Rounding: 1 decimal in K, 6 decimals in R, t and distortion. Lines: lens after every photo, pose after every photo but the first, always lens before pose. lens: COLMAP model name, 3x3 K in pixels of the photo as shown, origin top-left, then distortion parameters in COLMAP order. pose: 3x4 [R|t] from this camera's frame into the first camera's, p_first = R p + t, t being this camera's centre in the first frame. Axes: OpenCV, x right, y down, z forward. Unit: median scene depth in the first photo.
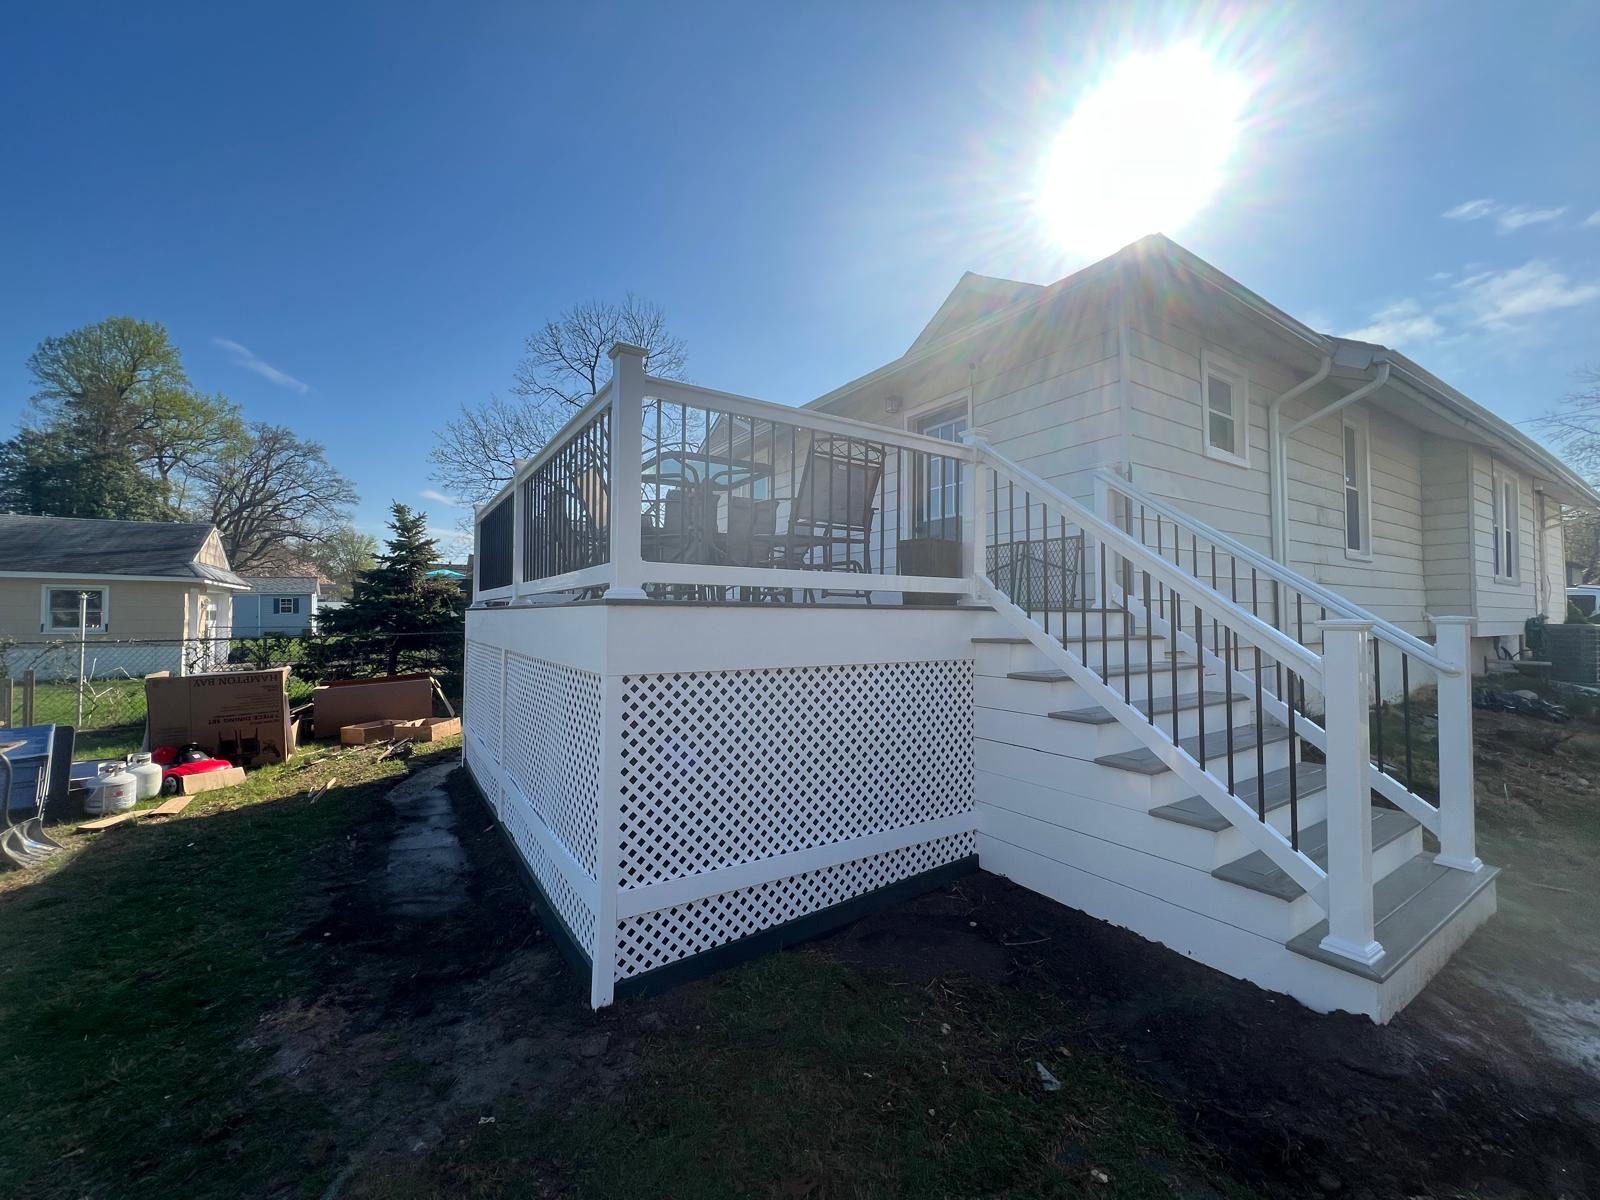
lens RADIAL K [[643.0, 0, 799.5], [0, 643.0, 593.9], [0, 0, 1]] dist [-0.003625, -0.000168]
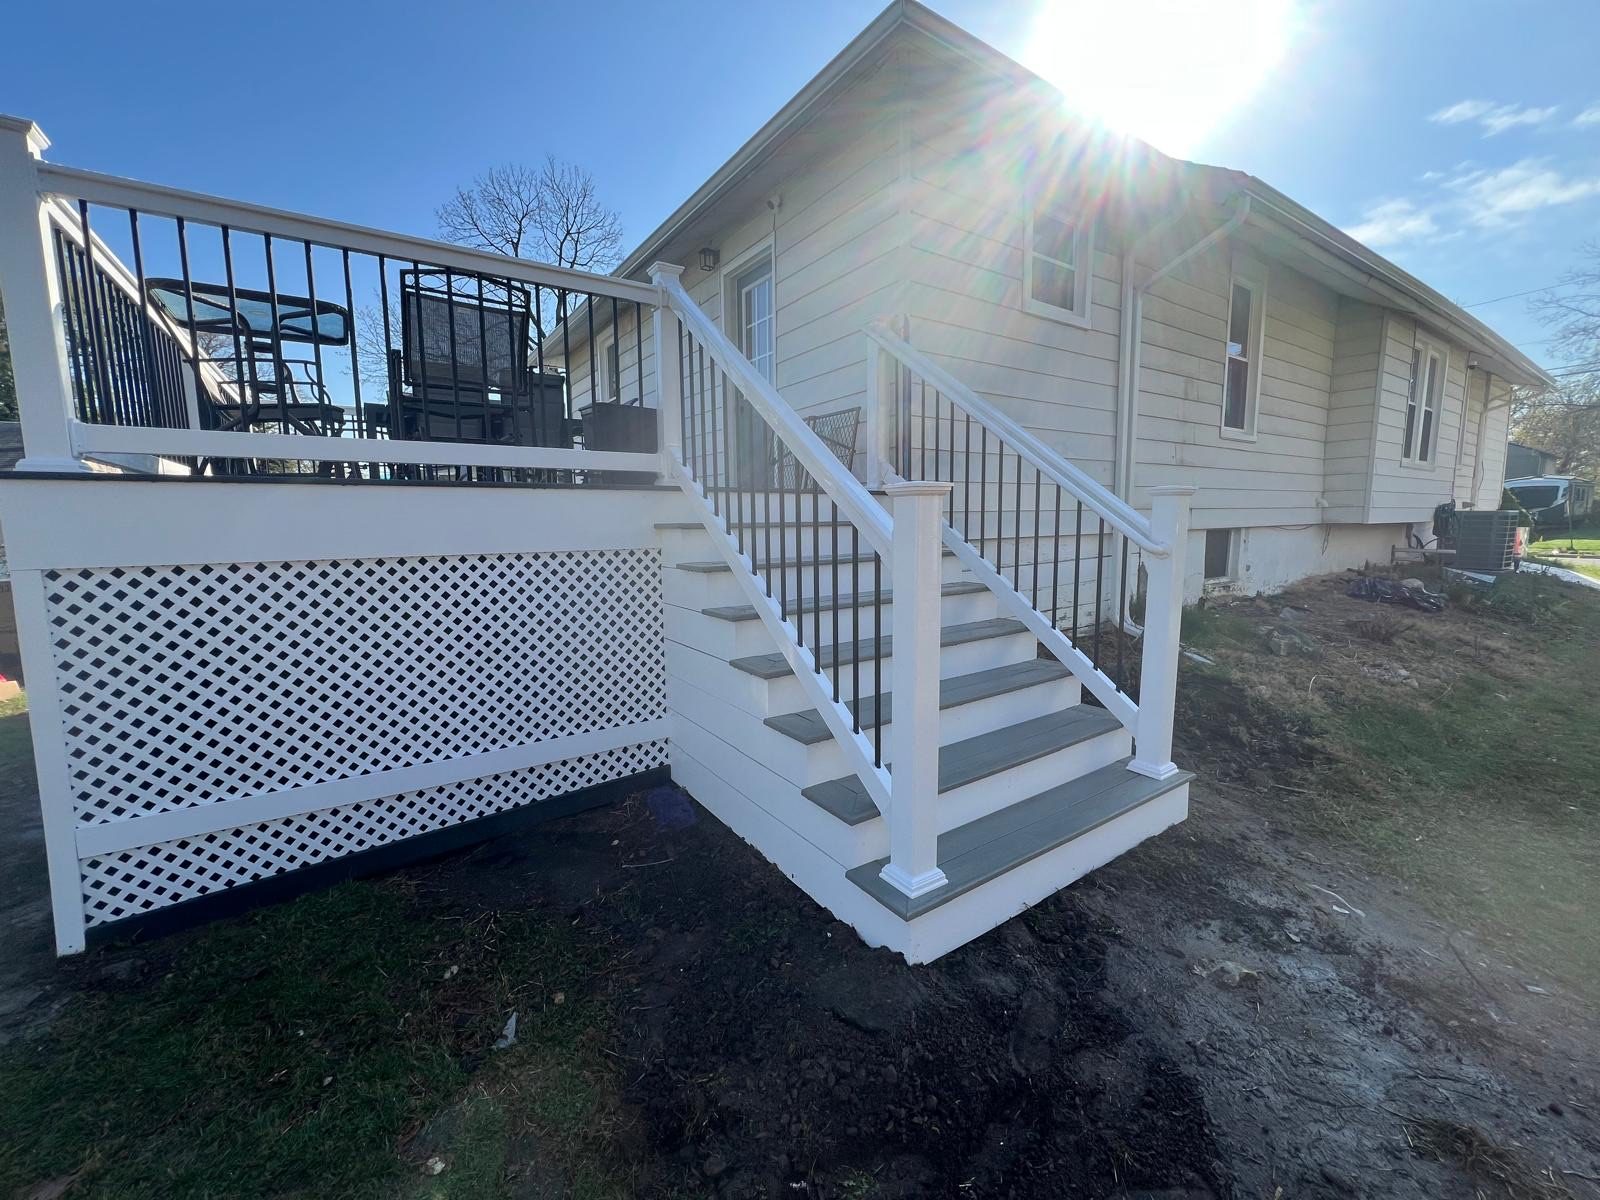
lens RADIAL K [[643.0, 0, 800.4], [0, 643.0, 597.8], [0, 0, 1]] dist [-0.003625, -0.000168]
pose [[0.999689, -0.016708, 0.018532, 0.335954], [0.013609, 0.987622, 0.156263, 0.026714], [-0.020914, -0.155962, 0.987542, 0.107489]]
